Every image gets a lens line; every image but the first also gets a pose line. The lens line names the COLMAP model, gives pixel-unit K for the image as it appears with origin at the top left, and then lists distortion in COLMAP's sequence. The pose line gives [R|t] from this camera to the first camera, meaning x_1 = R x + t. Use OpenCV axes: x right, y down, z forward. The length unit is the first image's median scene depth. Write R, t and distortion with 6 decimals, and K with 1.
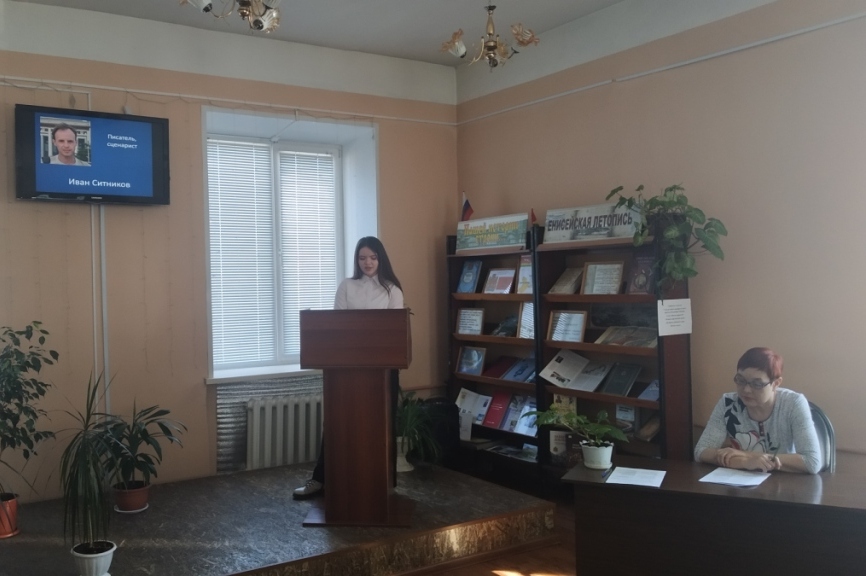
lens RADIAL K [[791.8, 0, 363.6], [0, 791.8, 286.9], [0, 0, 1]] dist [0.080522, -0.085921]
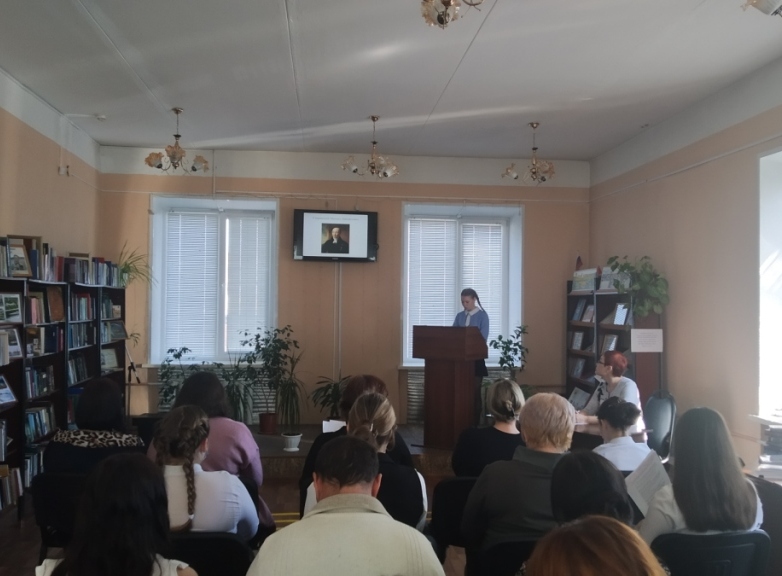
lens RADIAL K [[787.8, 0, 426.8], [0, 787.8, 286.5], [0, 0, 1]] dist [0.077139, -0.000532]
pose [[0.913806, 0.022997, -0.405500, 0.498207], [-0.034172, 0.999209, -0.020340, -0.017407], [0.404712, 0.032444, 0.913869, -0.461750]]
